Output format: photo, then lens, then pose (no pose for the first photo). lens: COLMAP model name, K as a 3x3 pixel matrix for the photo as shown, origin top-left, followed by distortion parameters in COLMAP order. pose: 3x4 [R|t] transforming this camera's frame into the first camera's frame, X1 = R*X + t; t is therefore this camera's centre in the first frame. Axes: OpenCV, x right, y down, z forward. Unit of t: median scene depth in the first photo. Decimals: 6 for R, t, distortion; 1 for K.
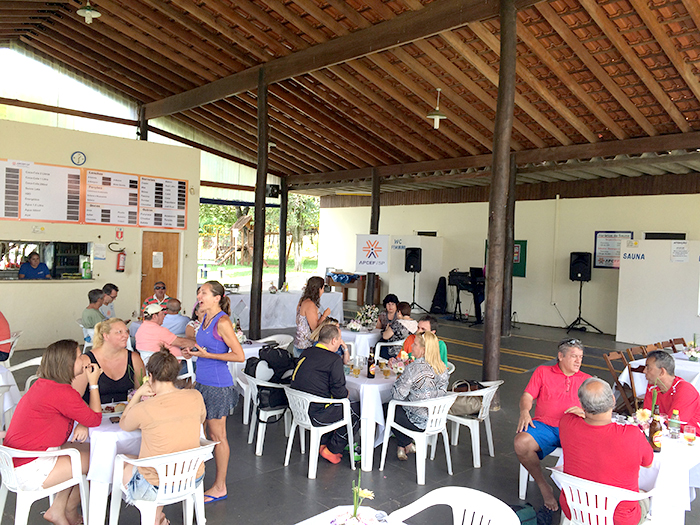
lens RADIAL K [[592.0, 0, 364.3], [0, 592.0, 261.0], [0, 0, 1]] dist [0.051482, -0.010119]
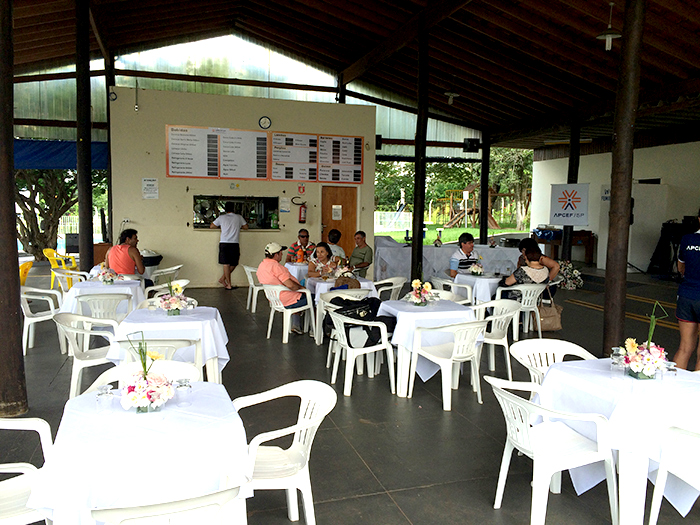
lens RADIAL K [[592.0, 0, 364.3], [0, 592.0, 261.0], [0, 0, 1]] dist [0.051482, -0.010119]
pose [[0.905462, 0.013384, -0.424217, 0.160053], [0.009411, 0.998624, 0.051593, 0.031562], [0.424323, -0.050708, 0.904090, 0.040700]]
